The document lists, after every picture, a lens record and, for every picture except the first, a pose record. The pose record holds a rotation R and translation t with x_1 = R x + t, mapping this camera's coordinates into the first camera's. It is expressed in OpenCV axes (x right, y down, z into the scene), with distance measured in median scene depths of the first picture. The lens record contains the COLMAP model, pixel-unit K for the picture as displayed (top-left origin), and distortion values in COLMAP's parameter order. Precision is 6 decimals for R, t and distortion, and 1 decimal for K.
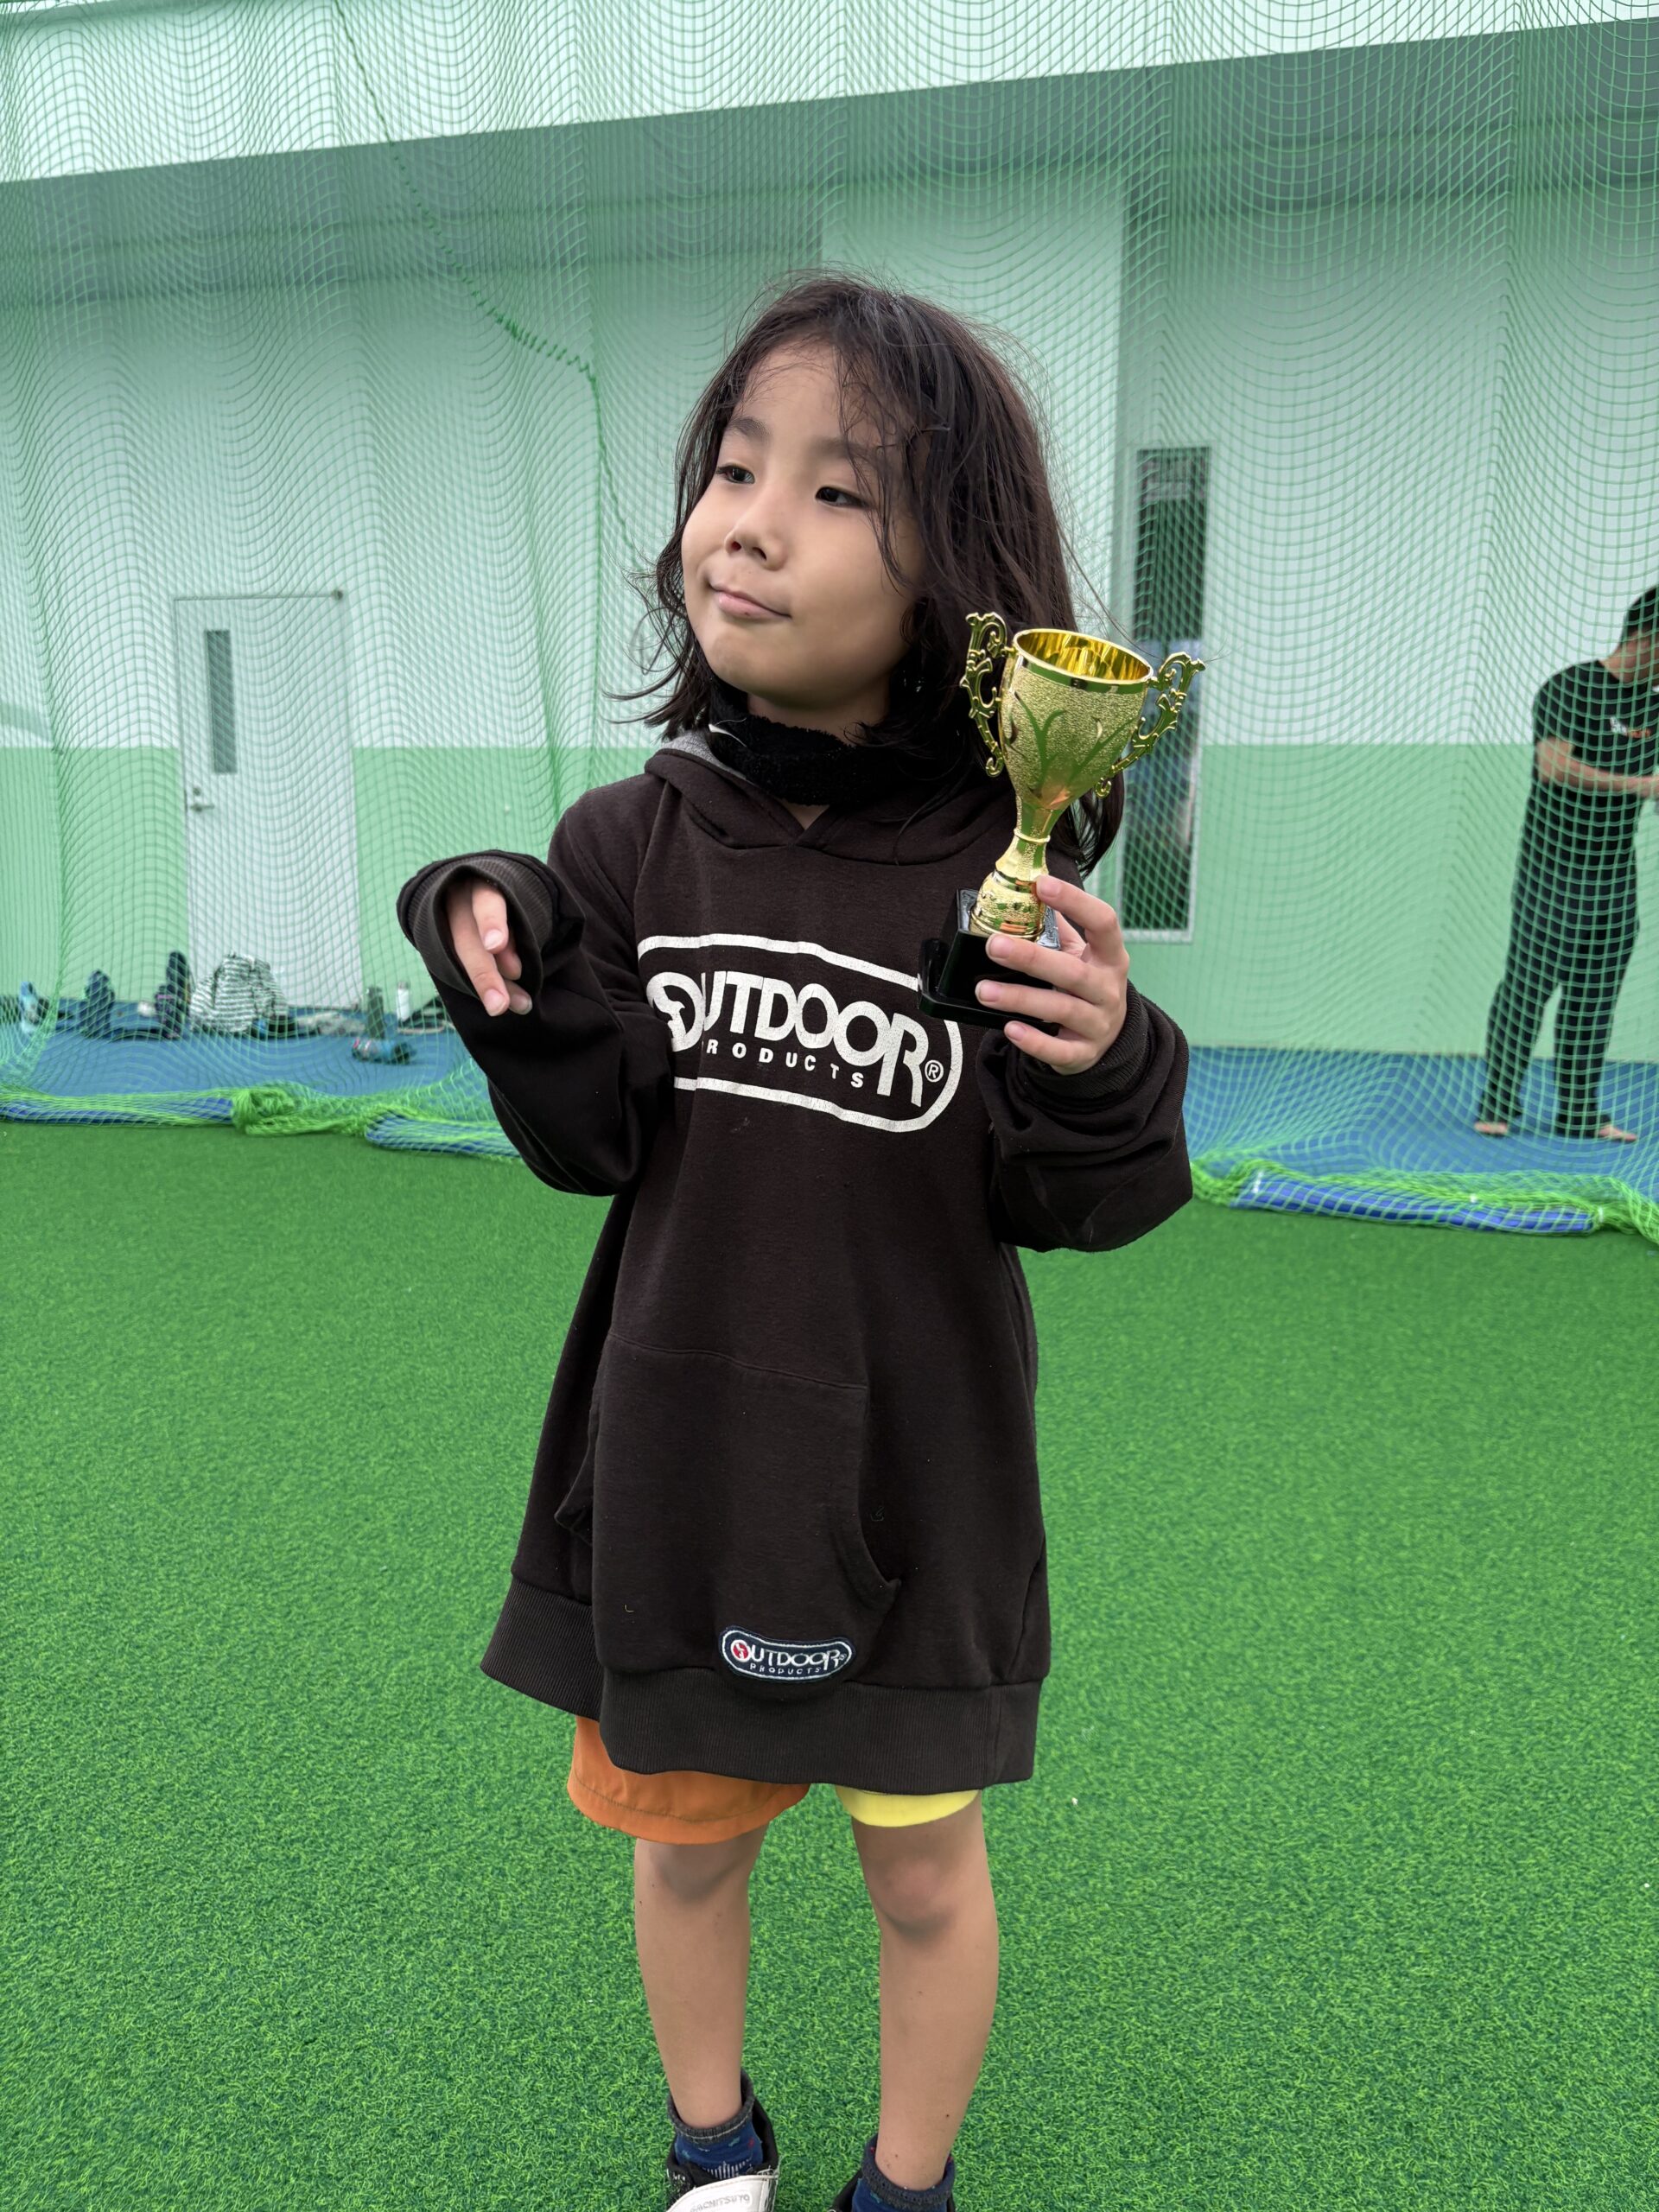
lens RADIAL K [[1705.3, 0, 817.1], [0, 1705.3, 1104.3], [0, 0, 1]] dist [0.047154, -0.046675]
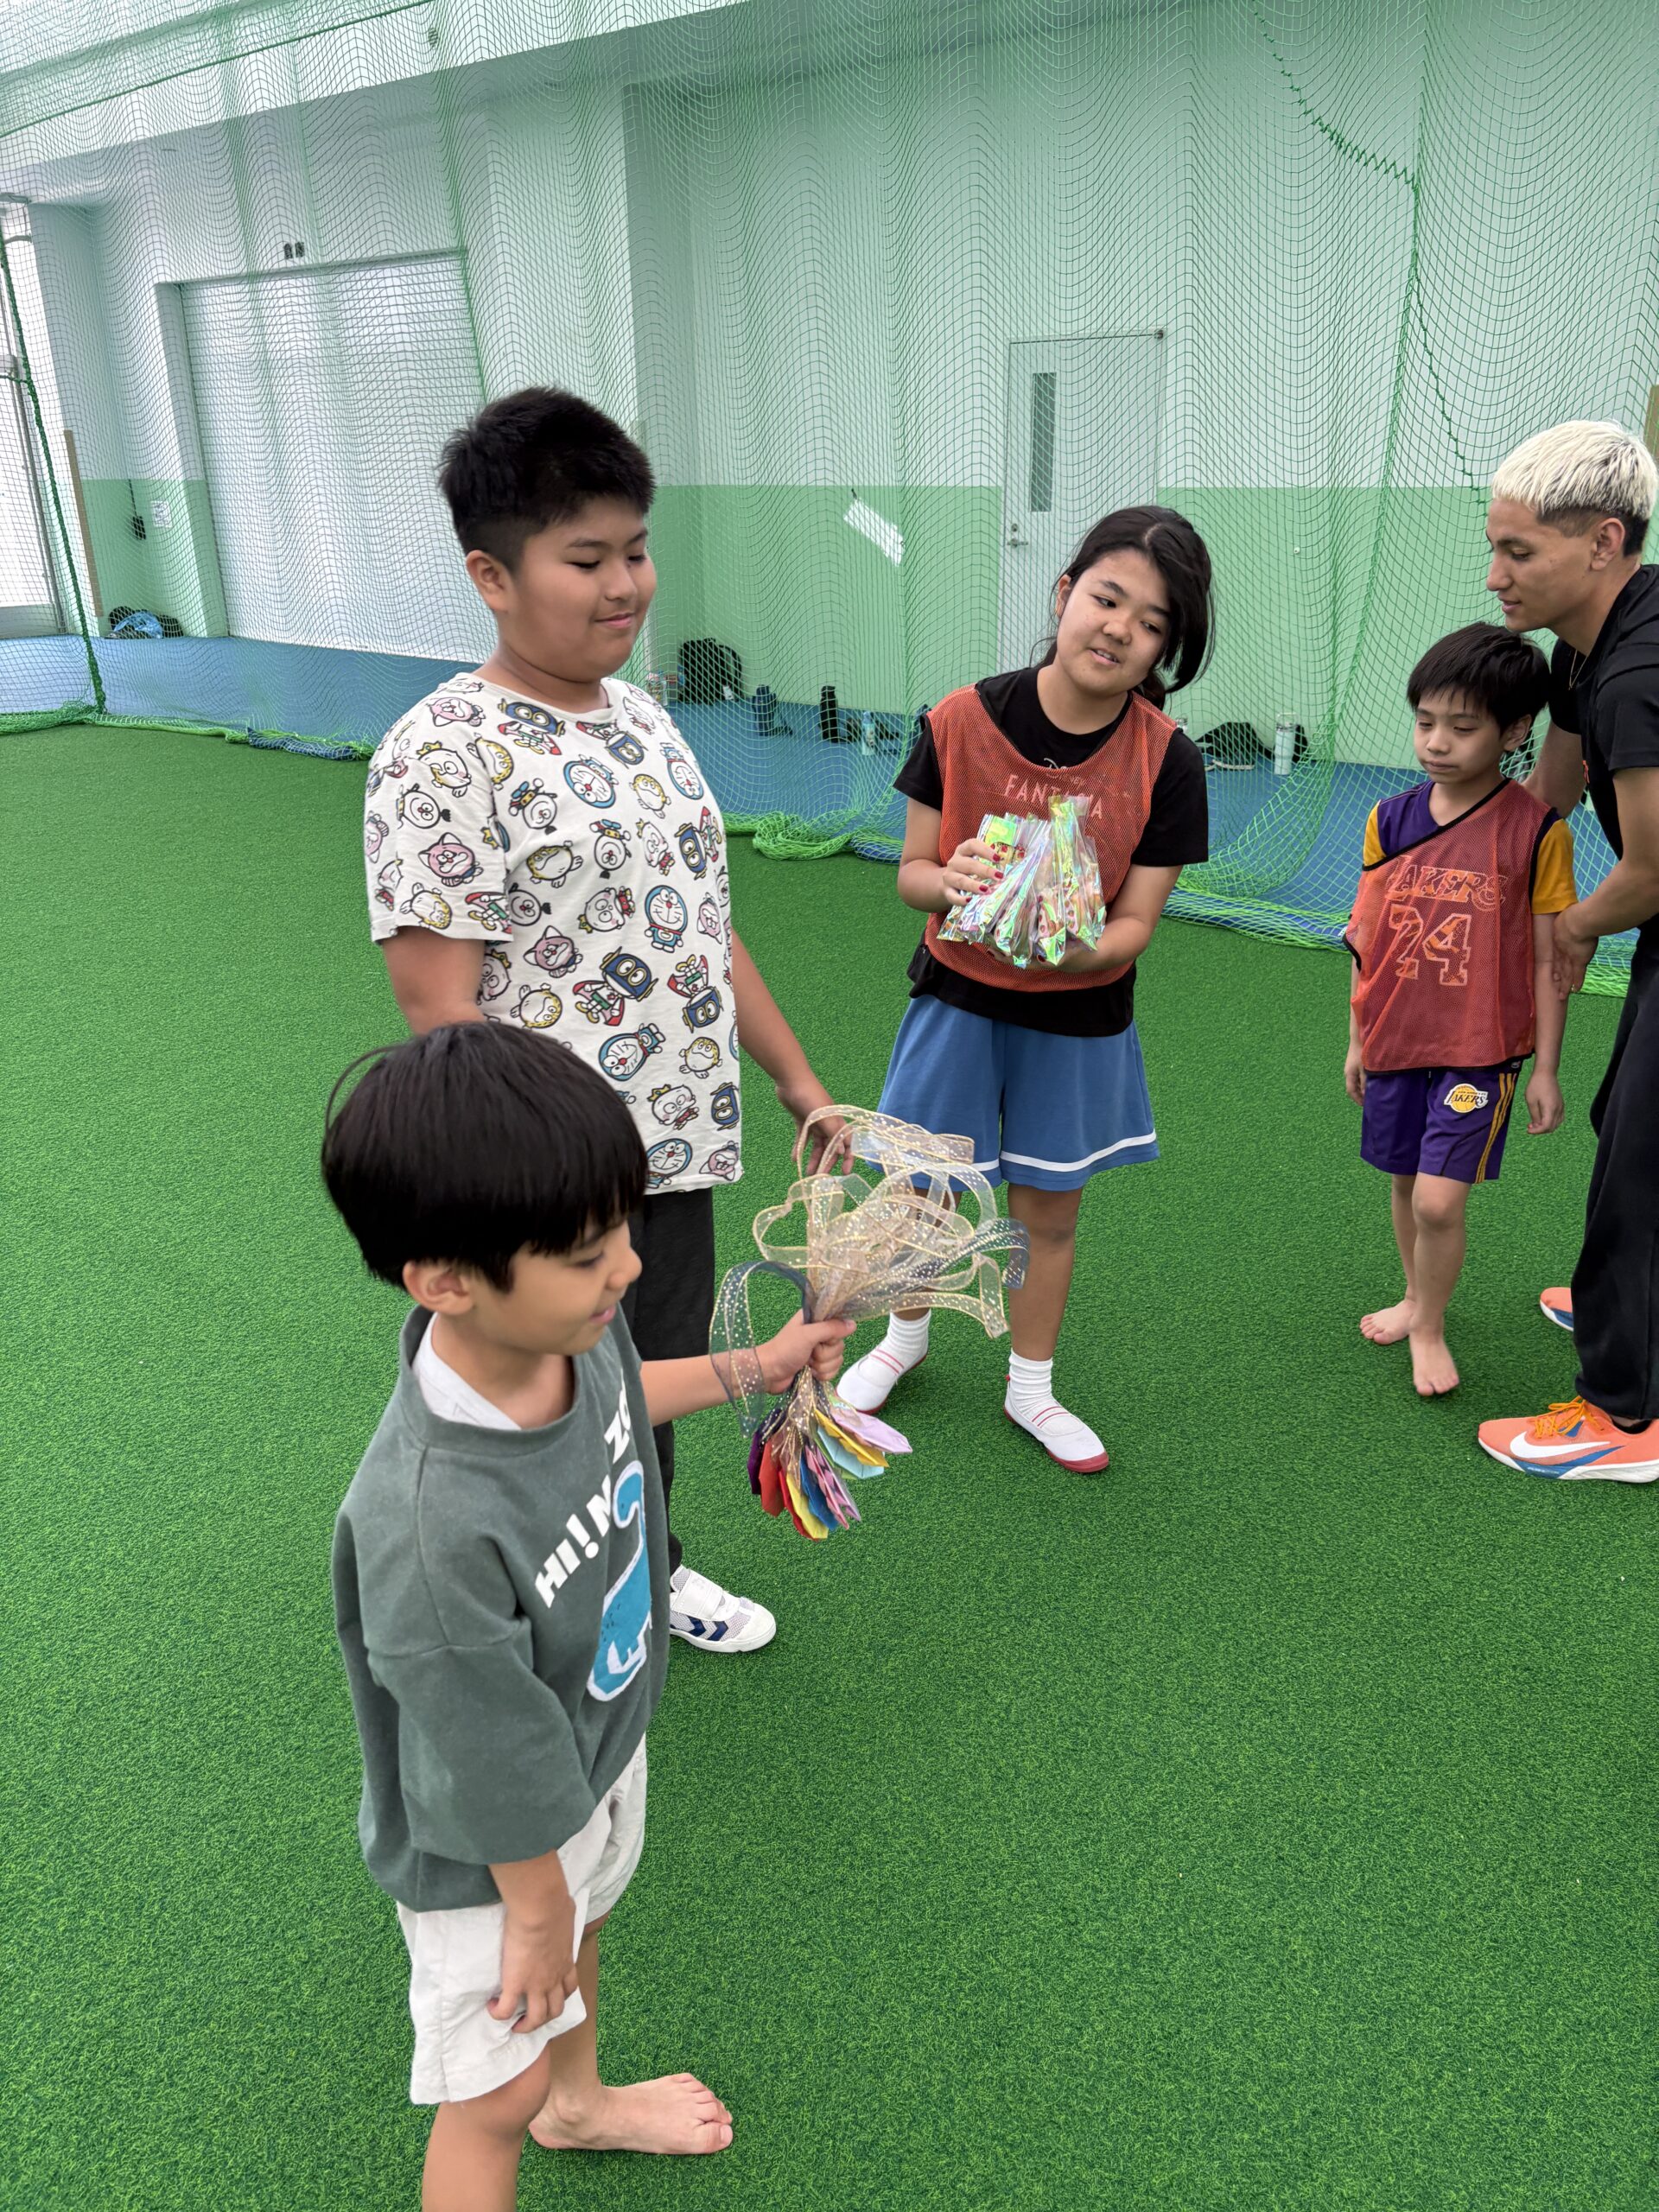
lens RADIAL K [[1705.3, 0, 783.1], [0, 1705.3, 1106.4], [0, 0, 1]] dist [0.047154, -0.046675]
pose [[0.900827, 0.141341, -0.410528, 0.019583], [-0.050744, 0.973323, 0.223757, -0.097840], [0.431203, -0.180735, 0.883968, -0.186084]]
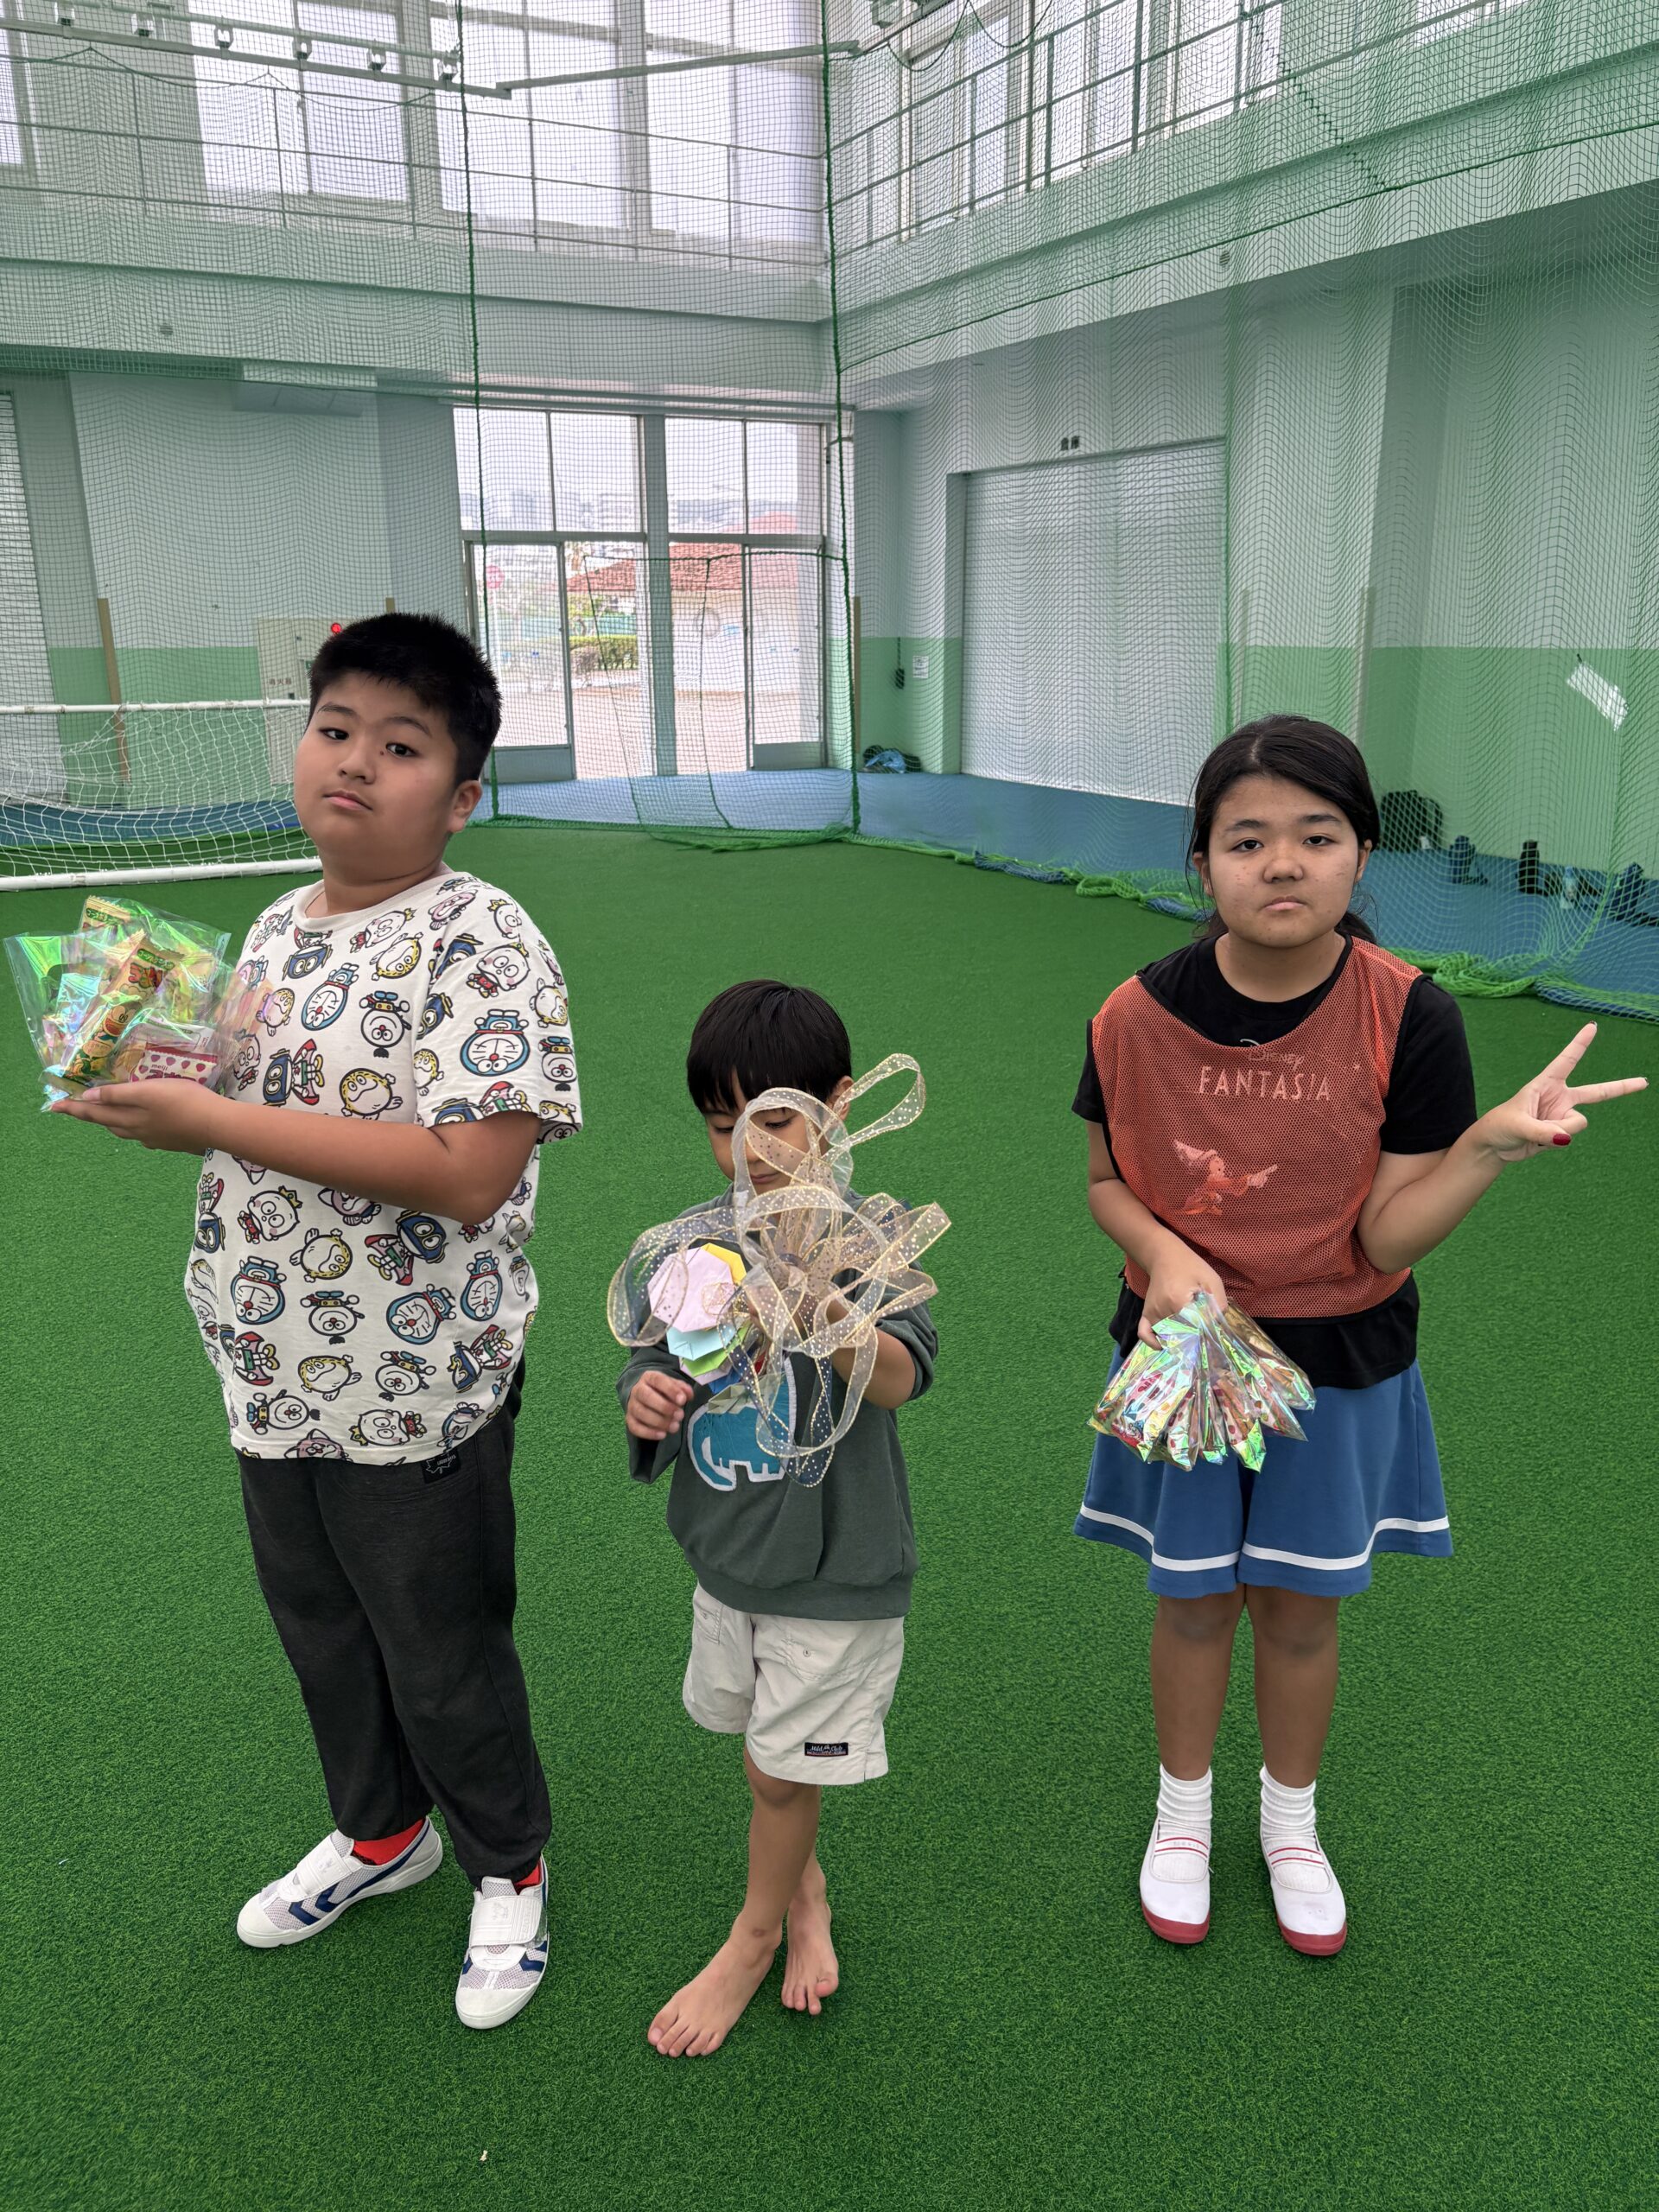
lens RADIAL K [[1705.3, 0, 788.6], [0, 1705.3, 1137.1], [0, 0, 1]] dist [0.047154, -0.046675]
pose [[0.672130, 0.210039, -0.710017, 0.097029], [-0.105143, 0.976279, 0.189273, -0.083505], [0.732930, -0.052563, 0.678271, -0.337002]]
